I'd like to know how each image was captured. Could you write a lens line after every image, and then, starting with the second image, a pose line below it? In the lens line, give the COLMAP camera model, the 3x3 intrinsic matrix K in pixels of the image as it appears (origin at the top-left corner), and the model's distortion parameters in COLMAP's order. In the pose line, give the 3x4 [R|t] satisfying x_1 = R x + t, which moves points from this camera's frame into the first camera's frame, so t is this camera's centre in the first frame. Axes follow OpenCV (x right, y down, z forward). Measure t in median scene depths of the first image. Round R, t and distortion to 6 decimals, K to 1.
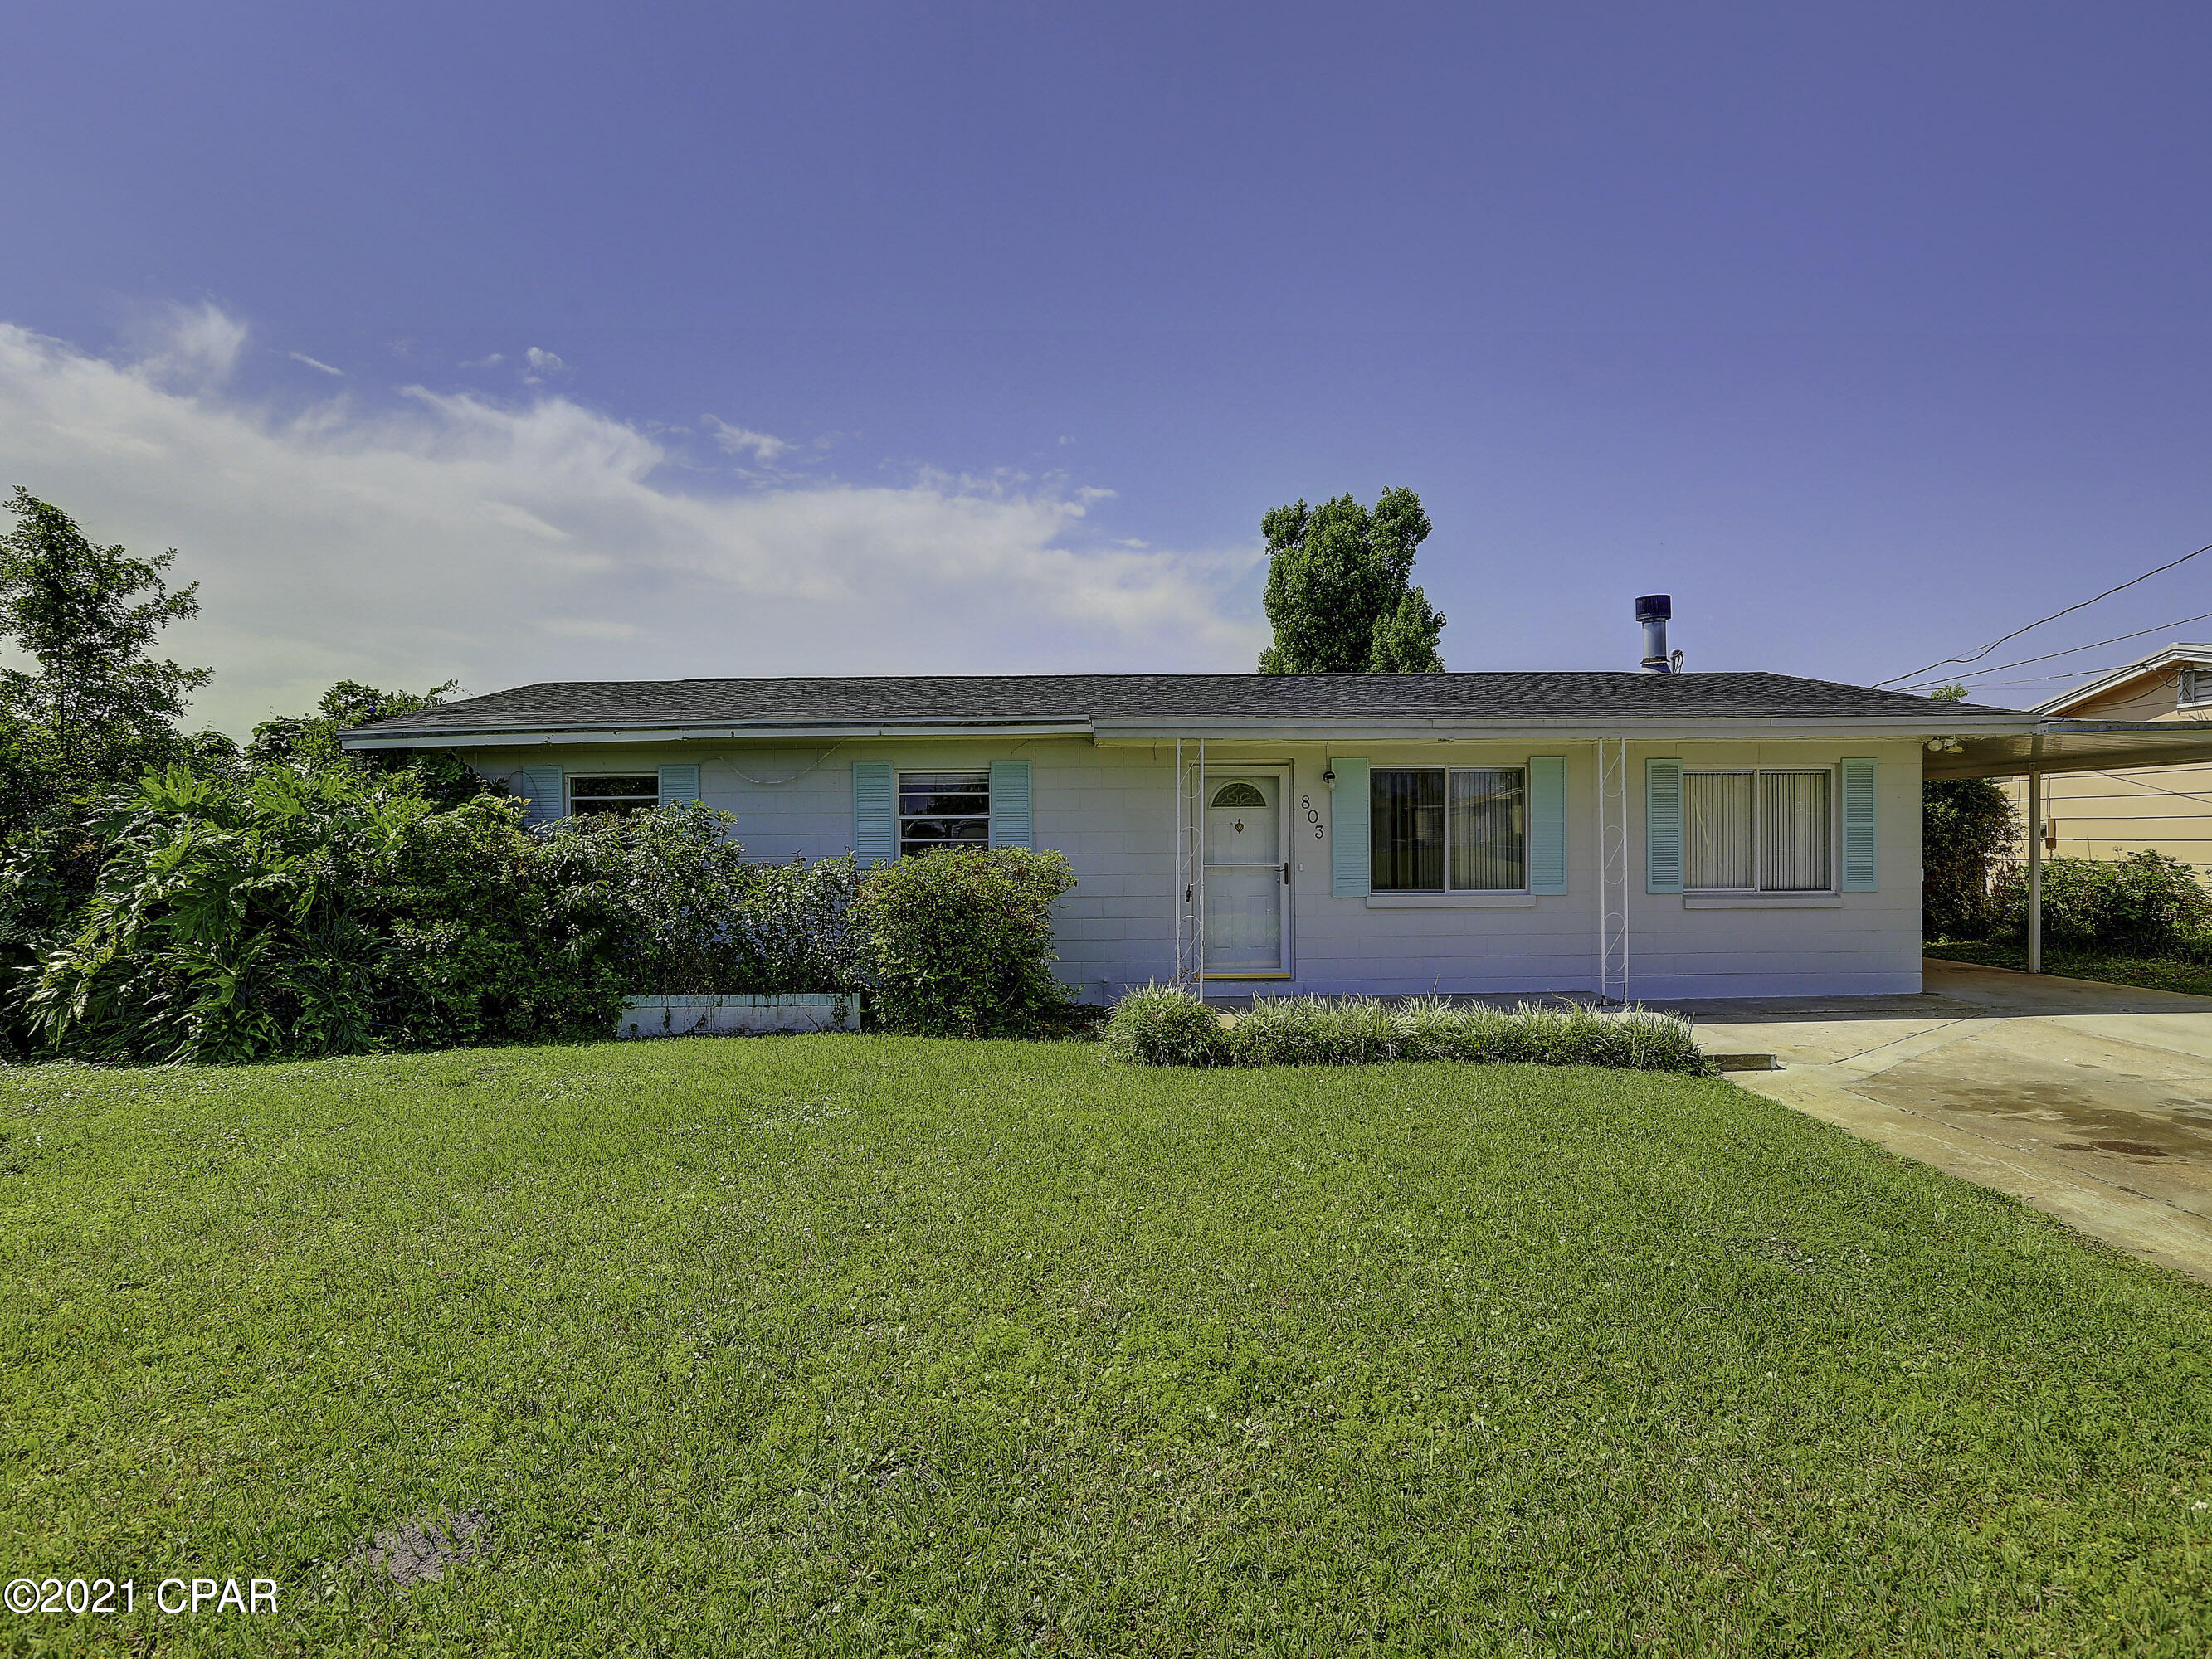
lens RADIAL K [[1275.3, 0, 1211.6], [0, 1275.3, 835.6], [0, 0, 1]] dist [-0.038704, -0.000153]
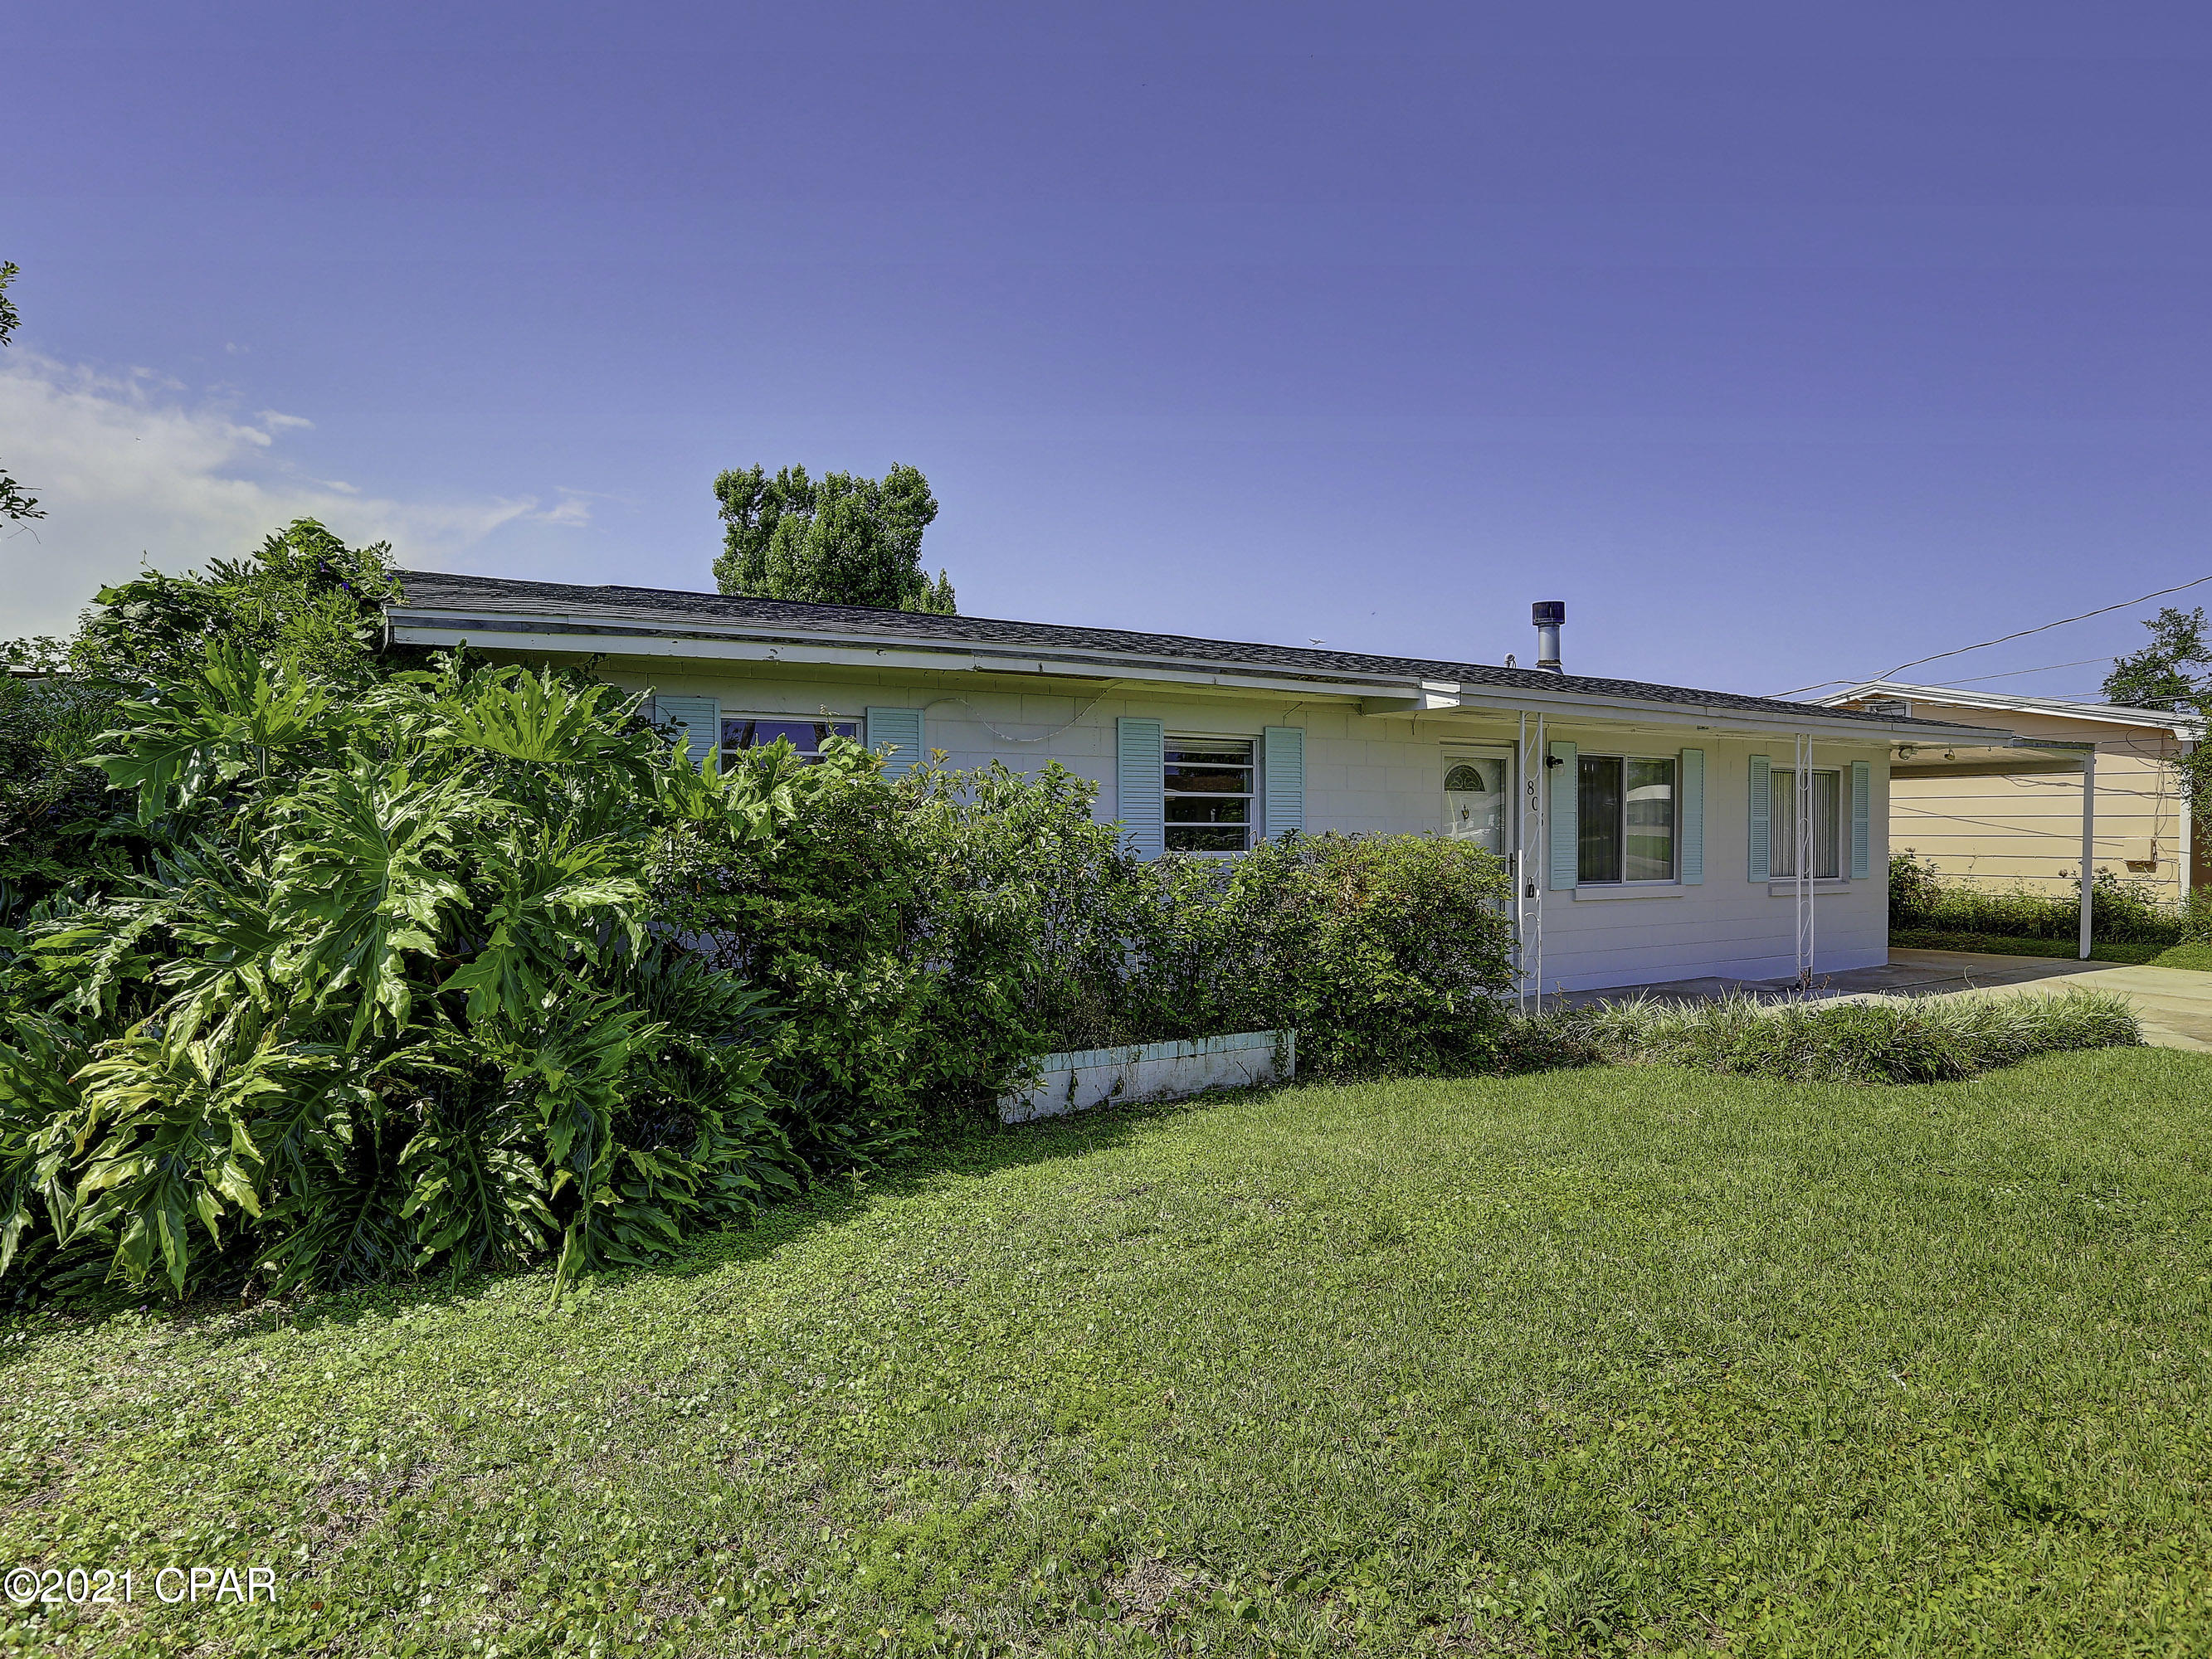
lens RADIAL K [[1259.6, 0, 1106.0], [0, 1259.6, 829.5], [0, 0, 1]] dist [-0.048280, 0.000541]
pose [[0.875076, 0.008969, 0.483903, -0.629272], [-0.008440, 0.999959, -0.003270, 0.009626], [-0.483913, -0.001223, 0.875115, 0.353830]]
